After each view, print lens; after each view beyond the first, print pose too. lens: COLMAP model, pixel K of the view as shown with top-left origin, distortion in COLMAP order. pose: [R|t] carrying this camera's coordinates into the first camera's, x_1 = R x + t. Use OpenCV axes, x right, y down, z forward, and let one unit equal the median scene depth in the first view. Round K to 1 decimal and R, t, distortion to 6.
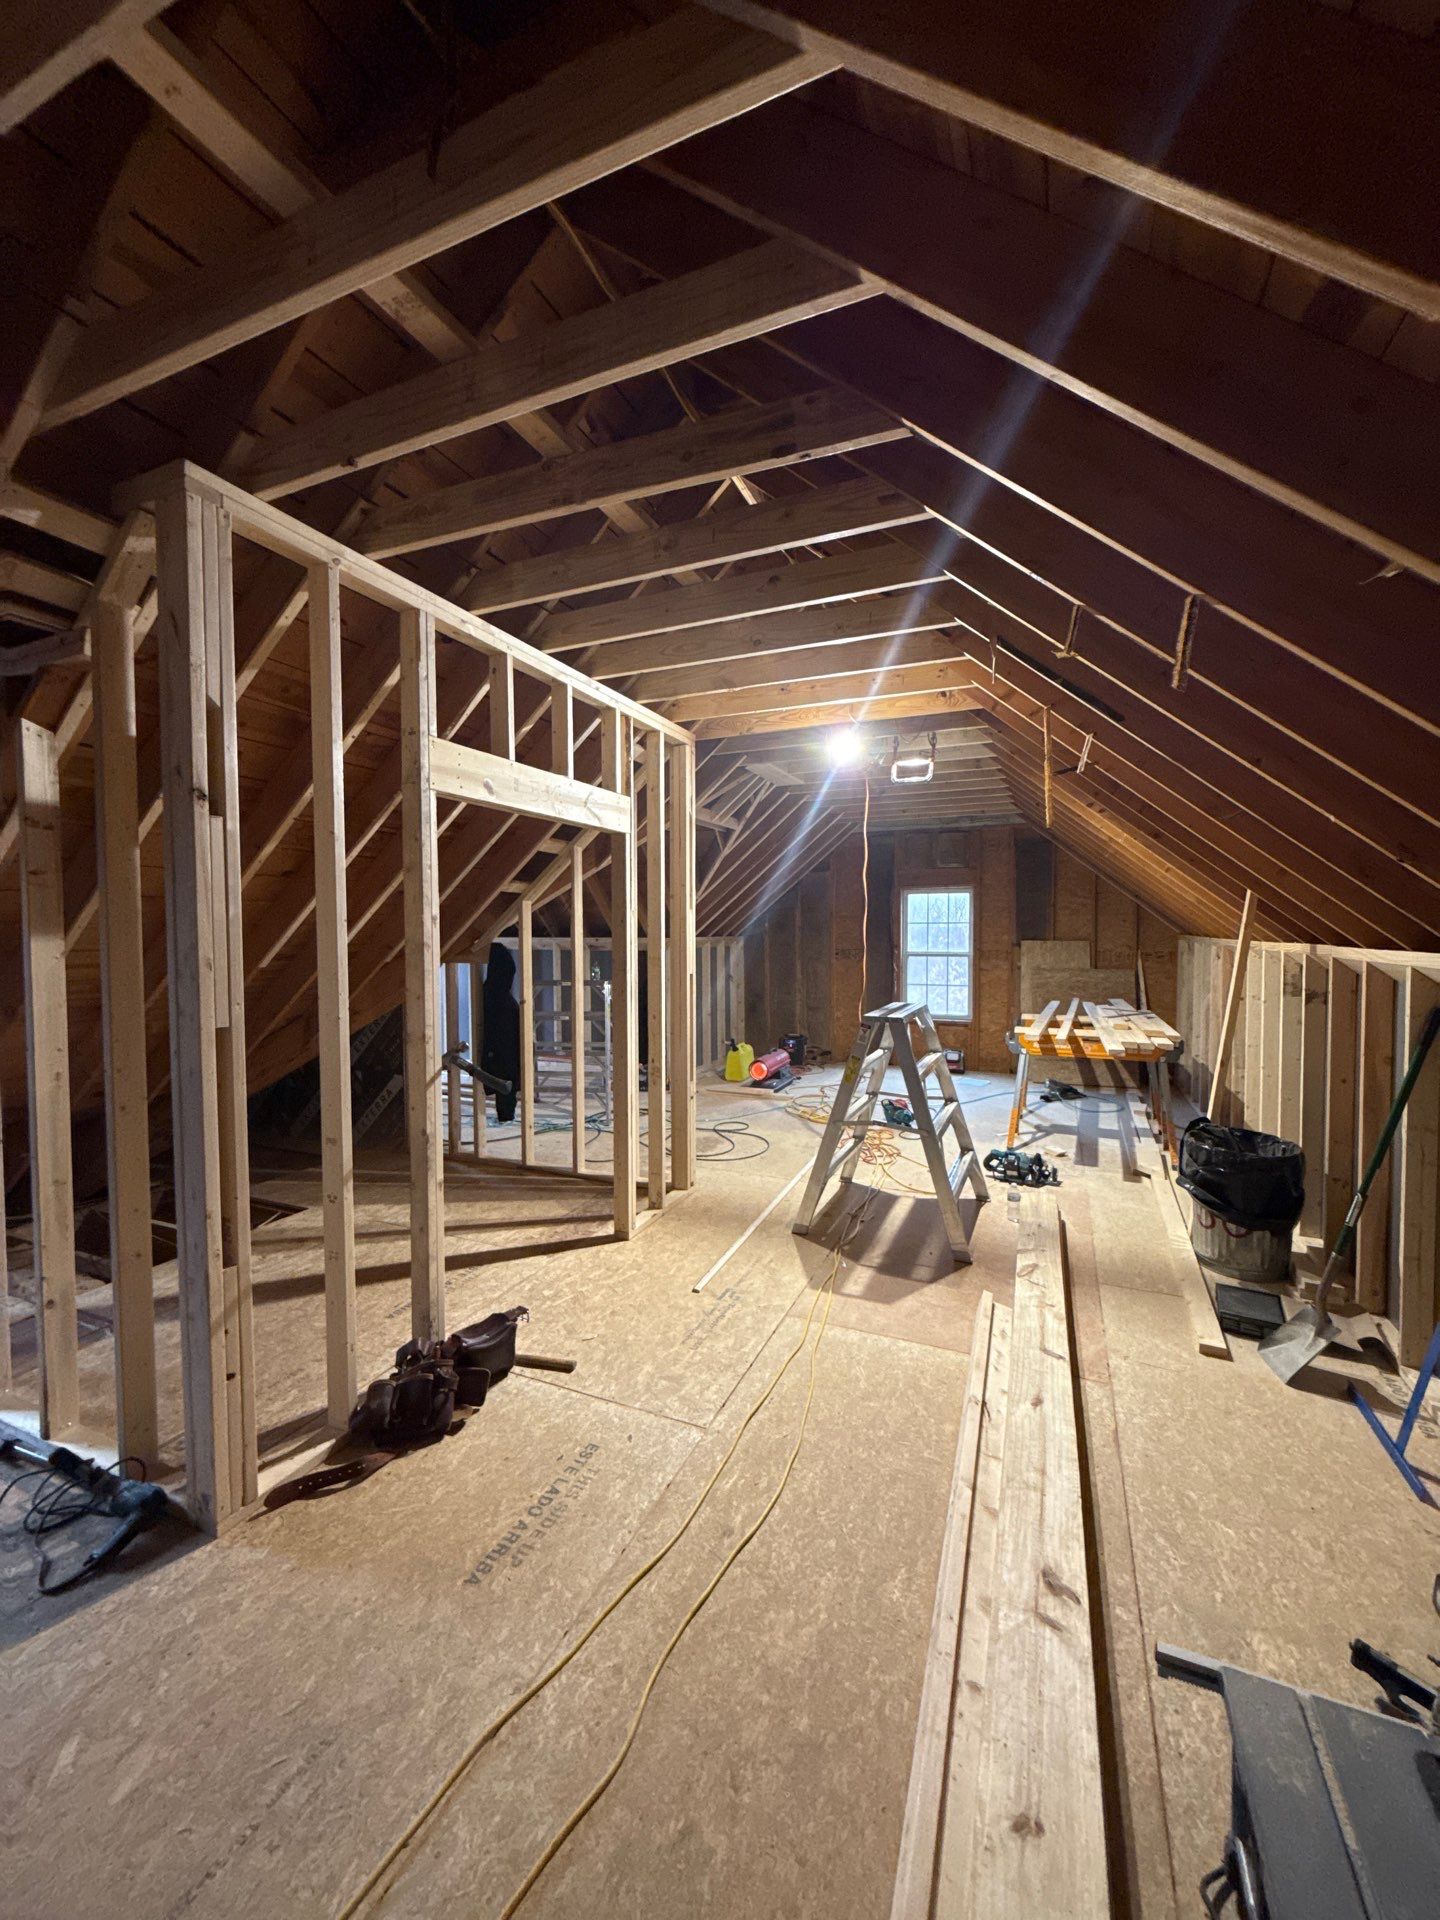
lens RADIAL K [[762.7, 0, 727.2], [0, 762.7, 961.1], [0, 0, 1]] dist [-0.000648, -0.000144]
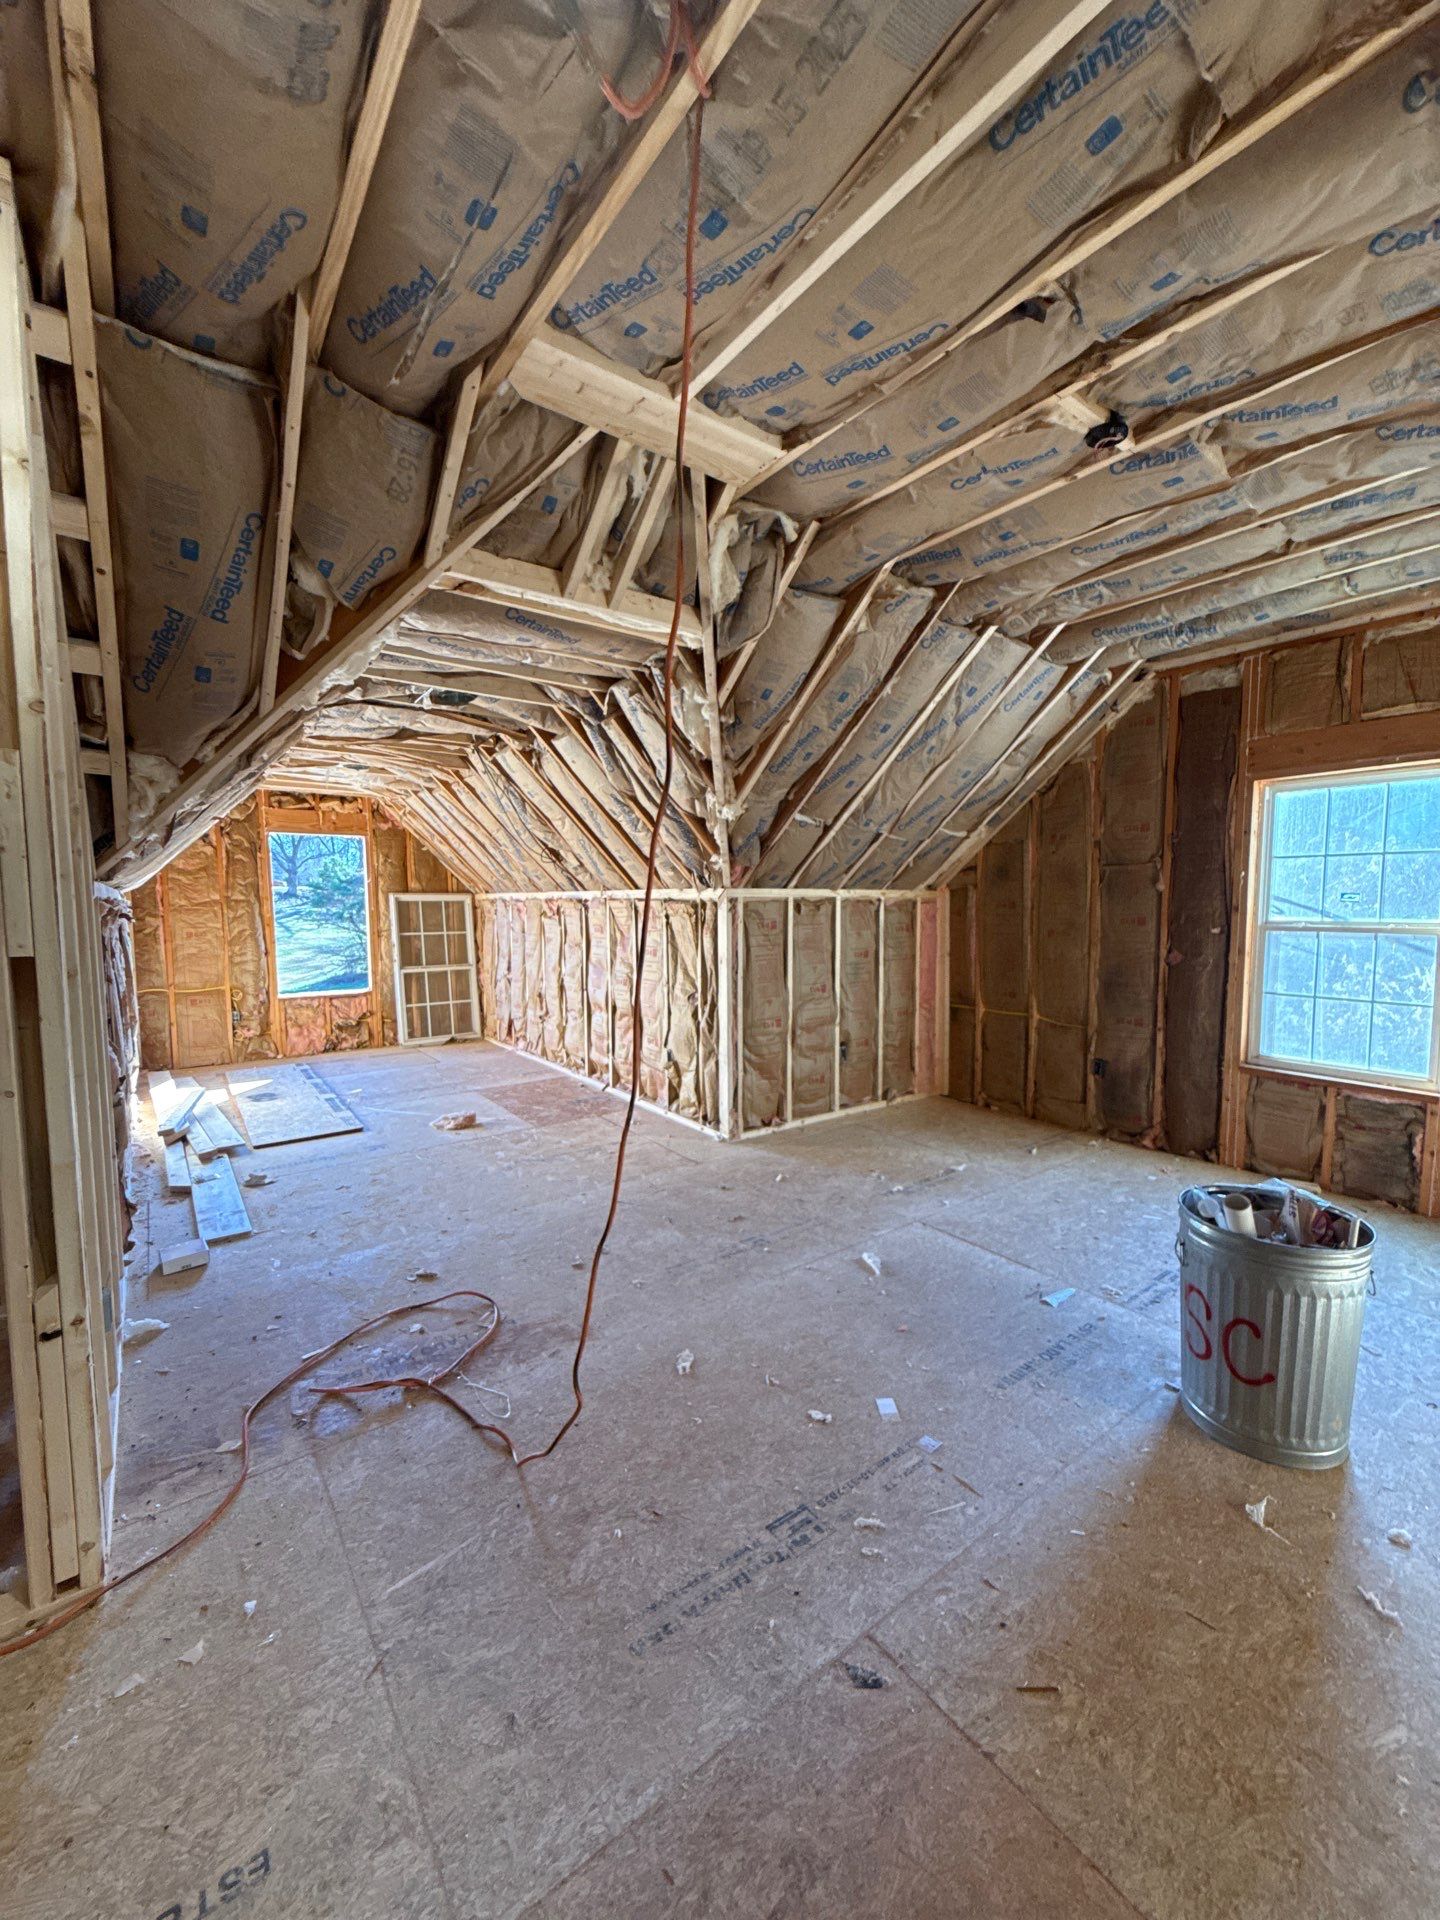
lens RADIAL K [[762.7, 0, 722.5], [0, 762.7, 962.6], [0, 0, 1]] dist [-0.000648, -0.000144]
pose [[0.866533, 0.044416, -0.497139, 0.203275], [-0.025481, 0.998671, 0.044809, 0.000482], [0.498468, -0.026160, 0.866513, 0.494733]]
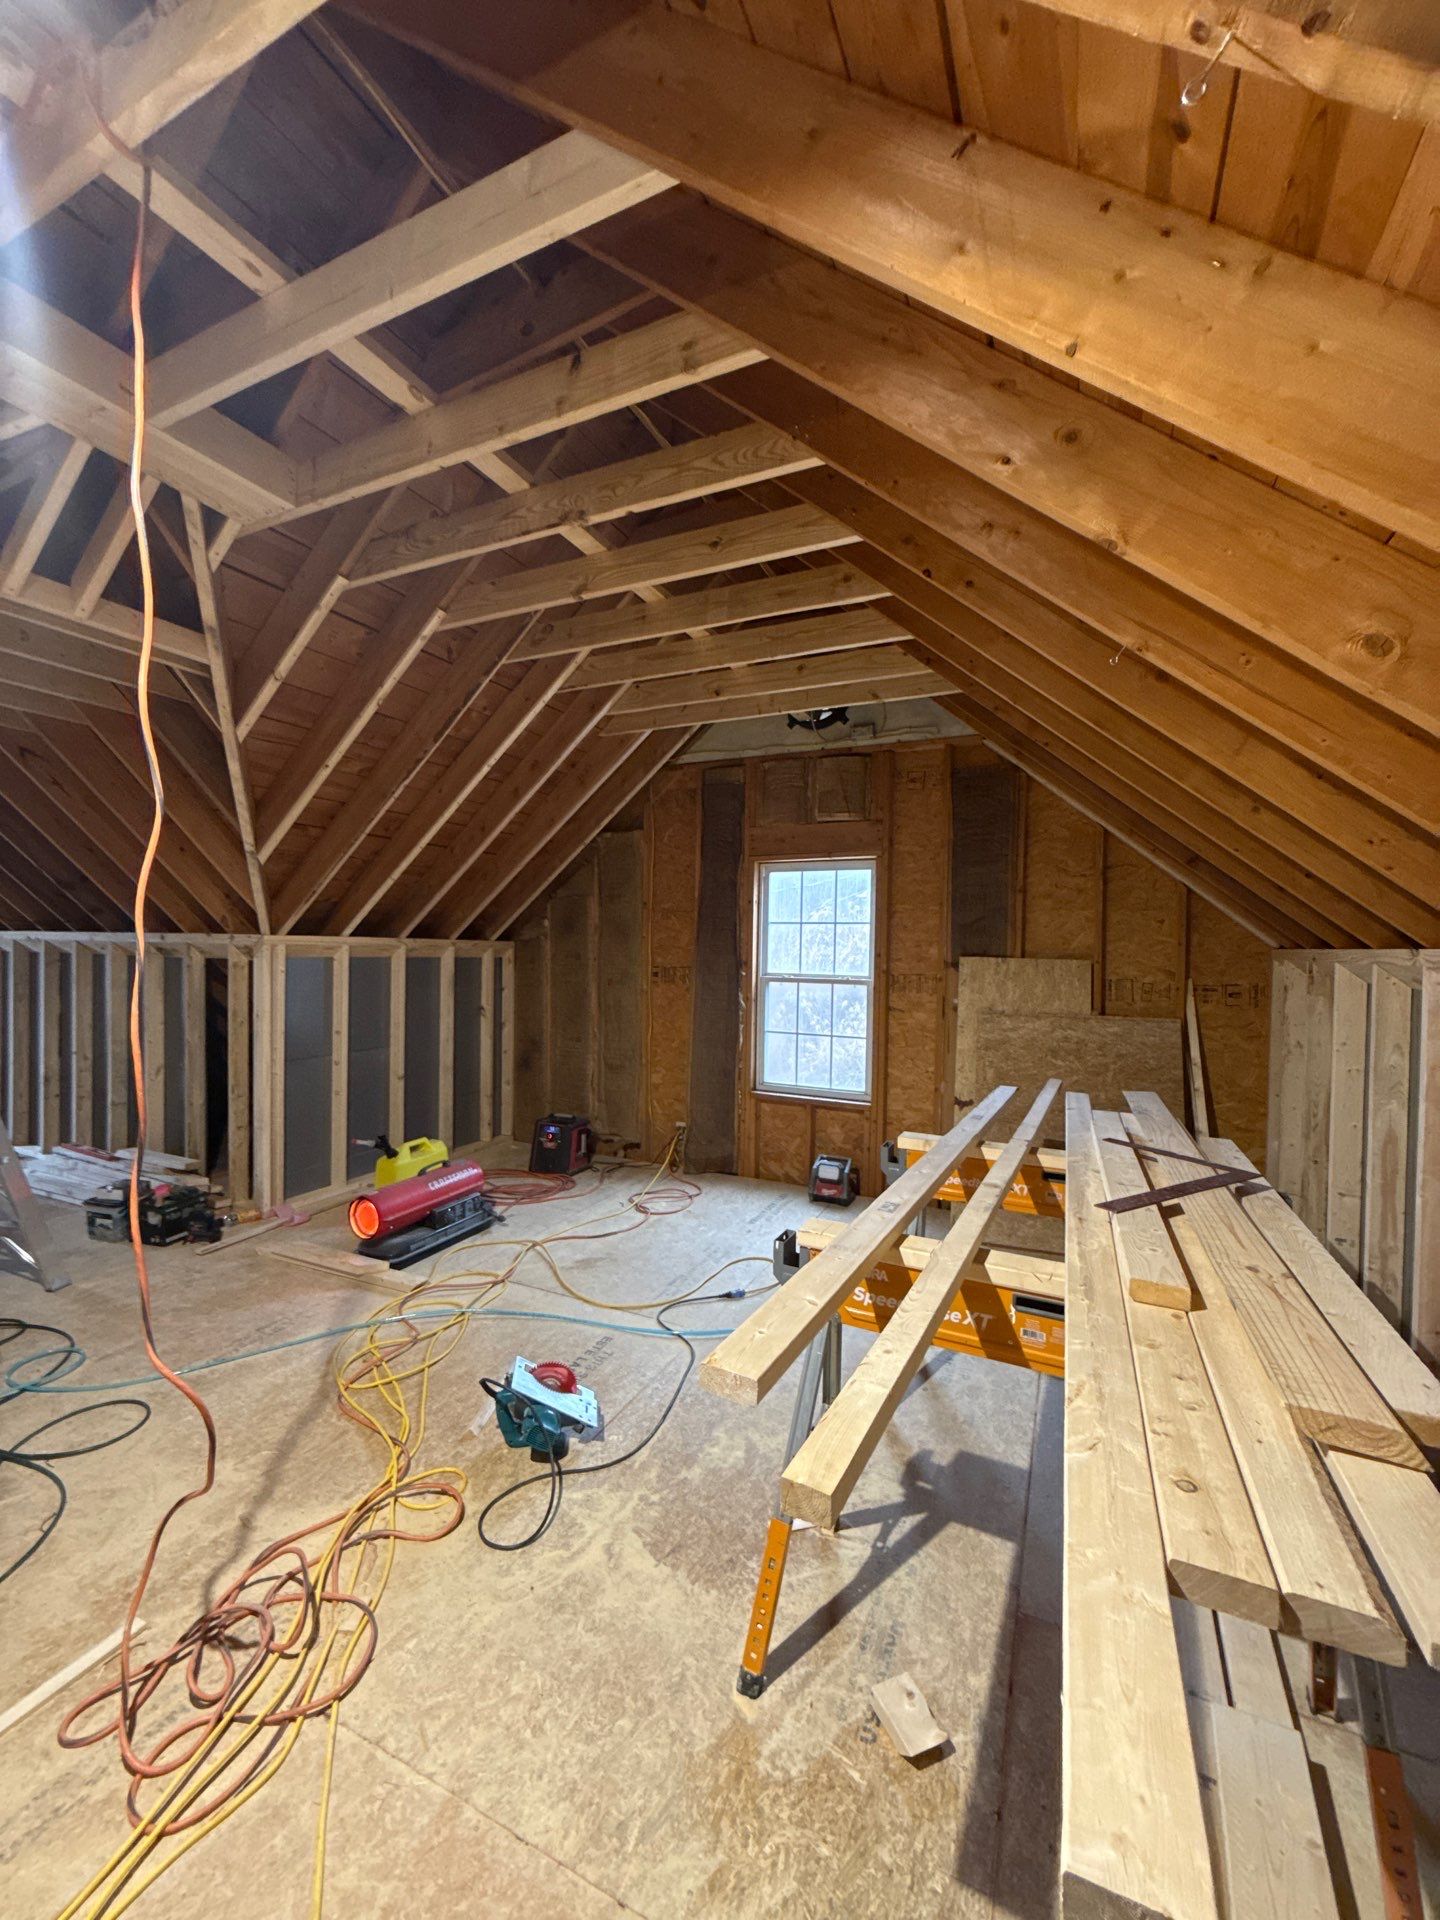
lens RADIAL K [[762.7, 0, 722.7], [0, 762.7, 963.1], [0, 0, 1]] dist [-0.000648, -0.000144]
pose [[0.999205, 0.025074, -0.030982, 0.246352], [-0.025864, 0.999343, -0.025390, -0.005104], [0.030325, 0.026171, 0.999197, 0.484593]]
